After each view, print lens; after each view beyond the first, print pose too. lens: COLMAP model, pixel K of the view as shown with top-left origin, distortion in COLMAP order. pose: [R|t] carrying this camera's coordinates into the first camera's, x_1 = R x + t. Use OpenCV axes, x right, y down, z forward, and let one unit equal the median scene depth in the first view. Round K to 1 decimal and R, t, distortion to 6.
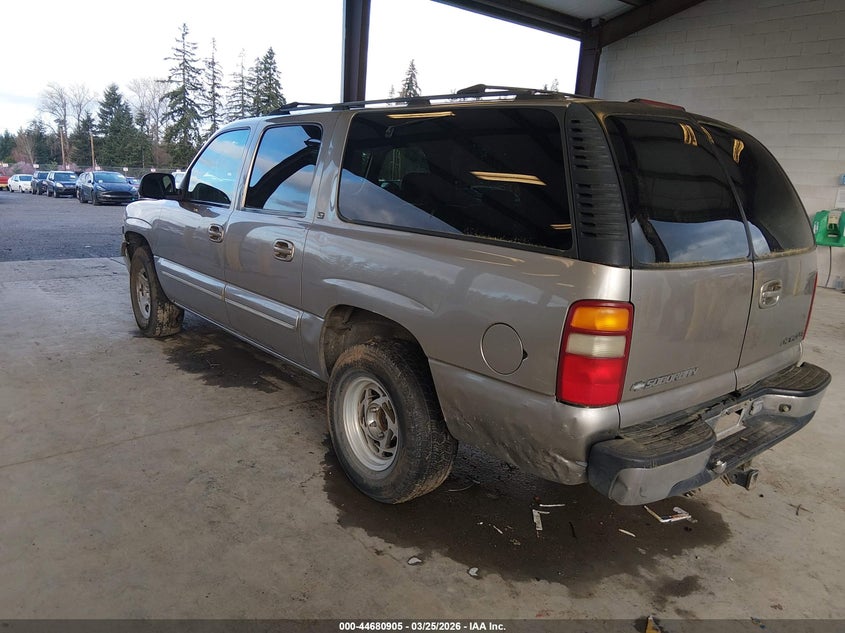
lens RADIAL K [[651.6, 0, 426.1], [0, 651.6, 316.0], [0, 0, 1]] dist [-0.004667, -0.004013]
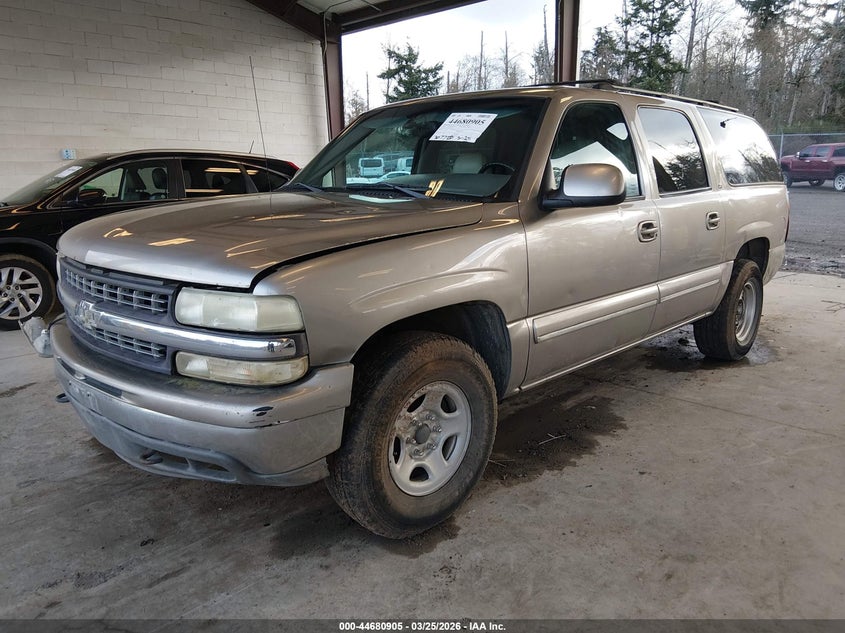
lens RADIAL K [[651.6, 0, 426.1], [0, 651.6, 316.0], [0, 0, 1]] dist [-0.004667, -0.004013]
pose [[-0.103843, -0.261064, 0.959720, -1.005986], [0.221106, 0.934731, 0.278191, -0.286856], [-0.969705, 0.241088, -0.039343, 1.197312]]
